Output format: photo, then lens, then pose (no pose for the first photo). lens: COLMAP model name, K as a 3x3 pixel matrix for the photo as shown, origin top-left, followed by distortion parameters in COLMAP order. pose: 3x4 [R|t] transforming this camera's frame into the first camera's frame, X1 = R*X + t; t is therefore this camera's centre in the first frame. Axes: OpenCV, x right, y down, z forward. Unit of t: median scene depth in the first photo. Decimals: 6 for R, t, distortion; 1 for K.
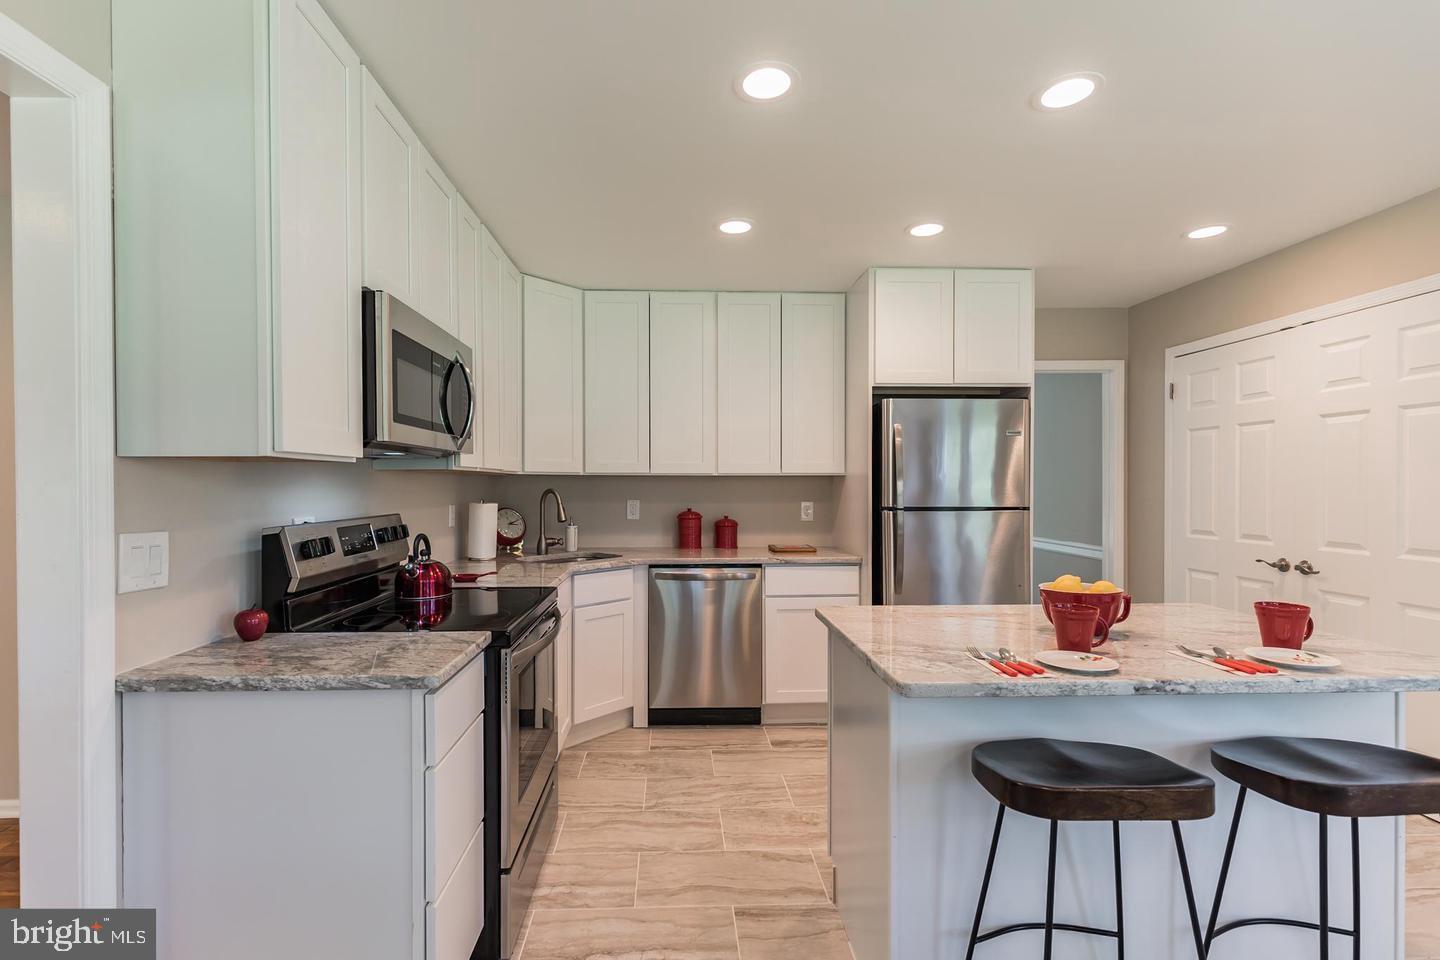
lens RADIAL K [[667.4, 0, 711.9], [0, 667.4, 489.8], [0, 0, 1]] dist [0.017869, -0.000788]
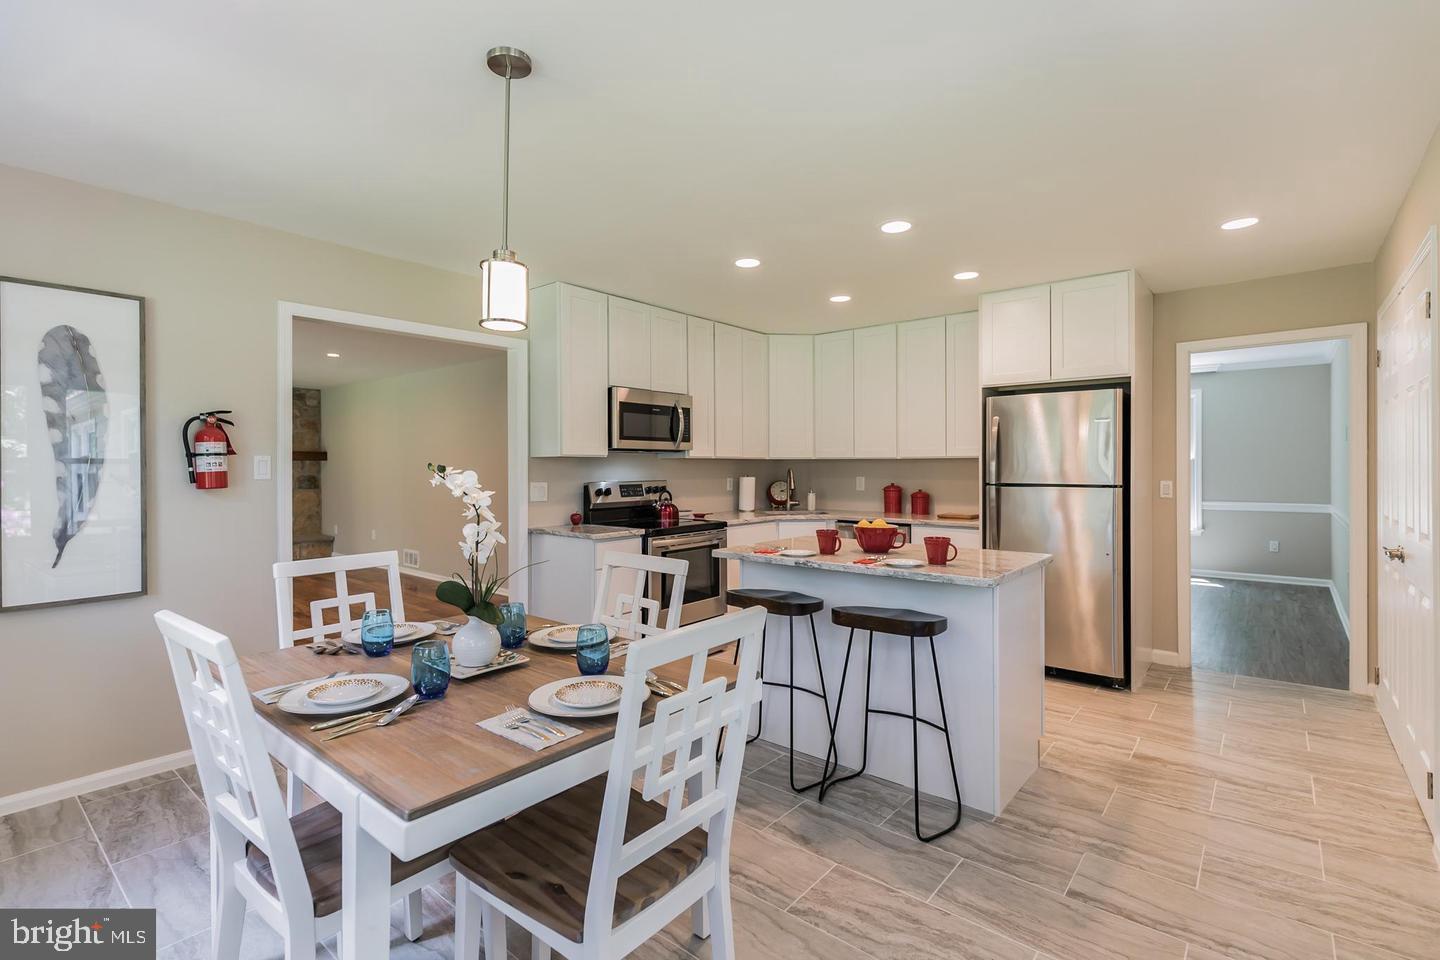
lens RADIAL K [[667.4, 0, 723.6], [0, 667.4, 469.5], [0, 0, 1]] dist [0.017869, -0.000788]
pose [[0.749465, 0.003102, -0.662036, 0.984410], [-0.003667, 0.999993, 0.000534, 0.001603], [0.662033, 0.002028, 0.749472, -0.383738]]
